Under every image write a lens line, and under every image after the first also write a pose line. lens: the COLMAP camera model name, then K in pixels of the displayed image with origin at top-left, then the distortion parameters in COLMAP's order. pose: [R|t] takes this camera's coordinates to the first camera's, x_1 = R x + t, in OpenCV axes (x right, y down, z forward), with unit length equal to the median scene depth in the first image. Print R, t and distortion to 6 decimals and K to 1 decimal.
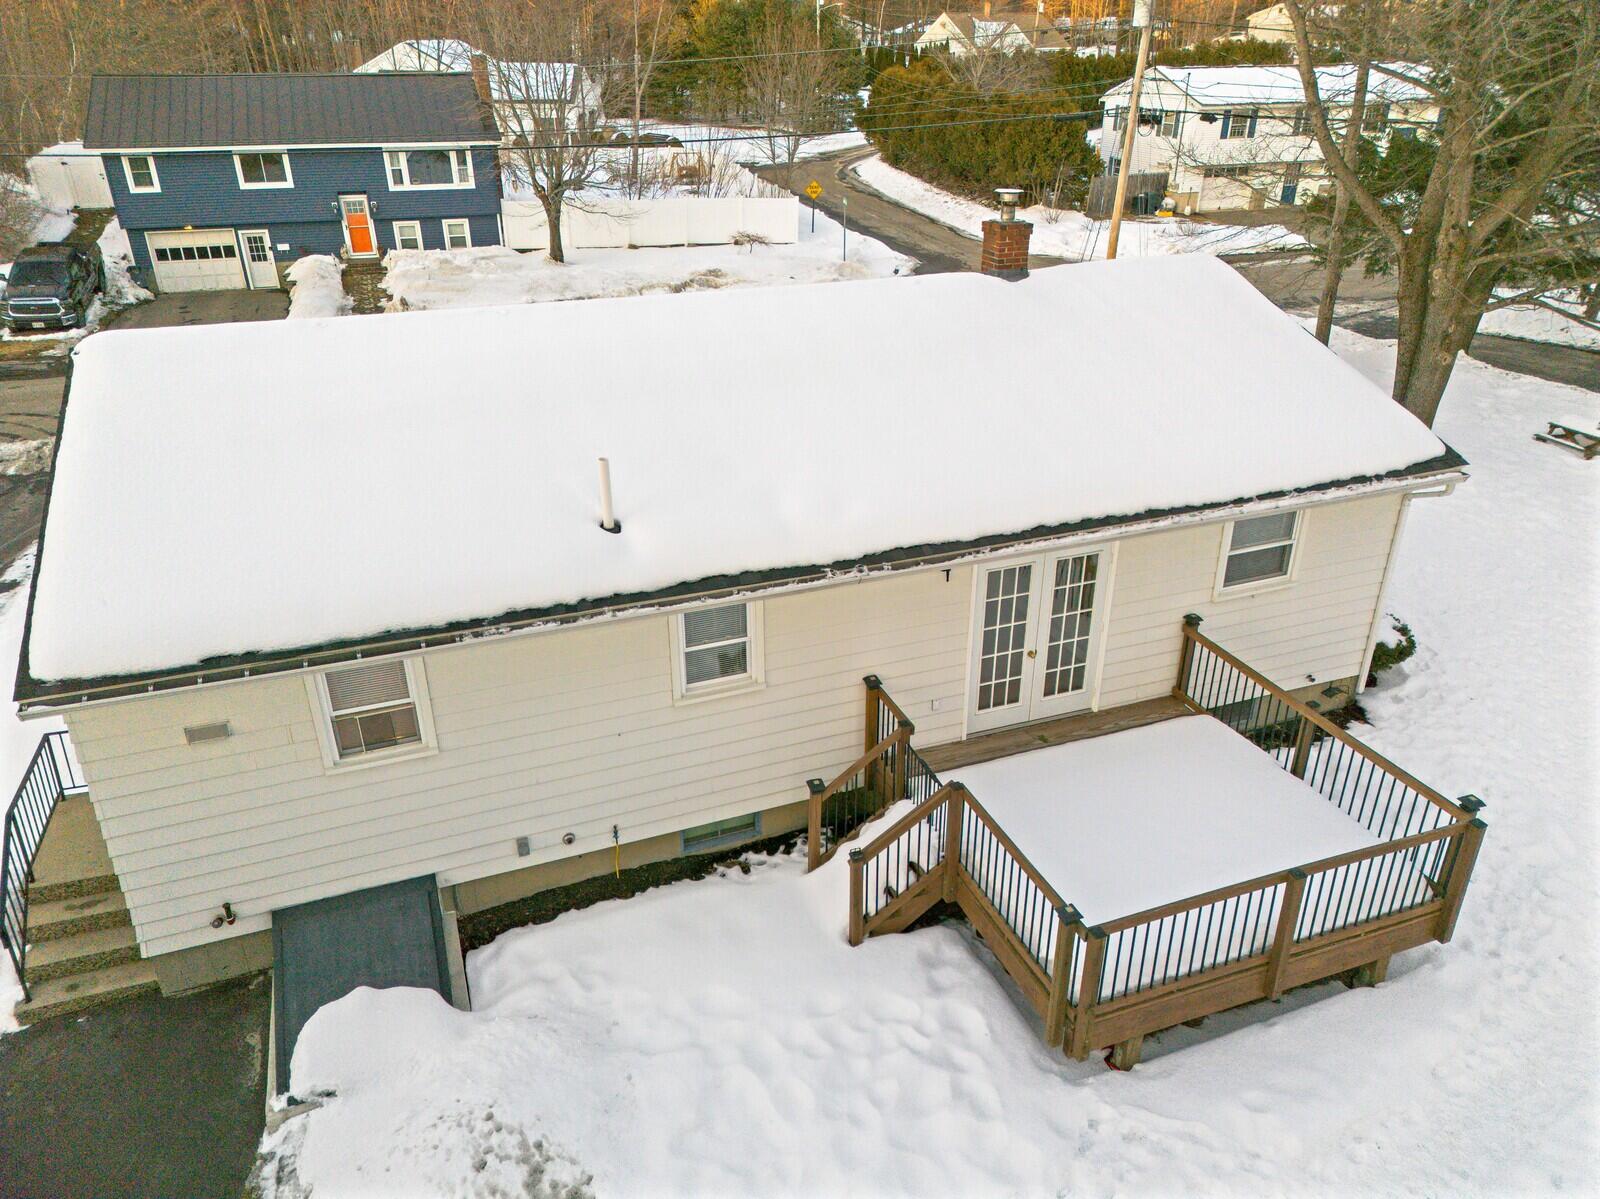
lens RADIAL K [[1126.1, 0, 805.4], [0, 1126.1, 590.0], [0, 0, 1]] dist [0.064850, -0.044842]
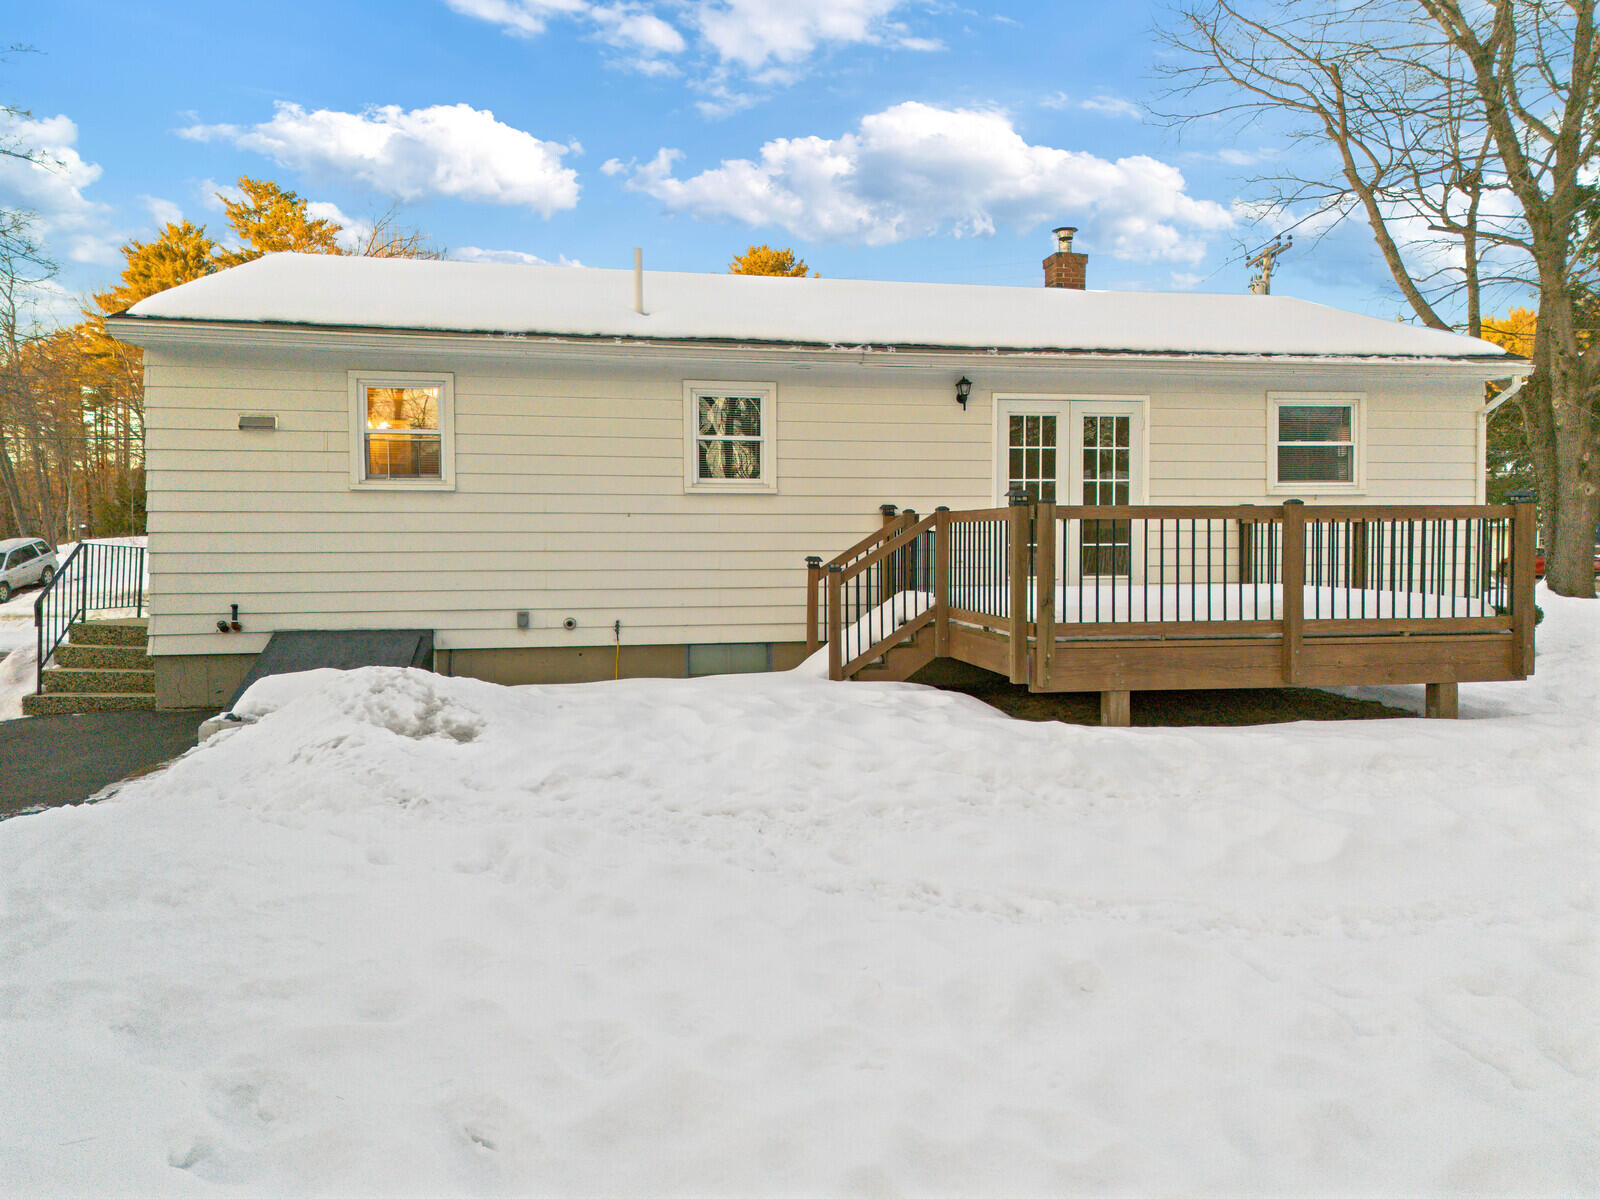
lens RADIAL K [[1131.6, 0, 804.2], [0, 1131.6, 562.6], [0, 0, 1]] dist [0.074800, -0.071767]
pose [[0.983561, 0.006531, -0.180457, 0.164551], [-0.080518, 0.910359, -0.405909, 0.529035], [0.161630, 0.413767, 0.895920, 0.111233]]
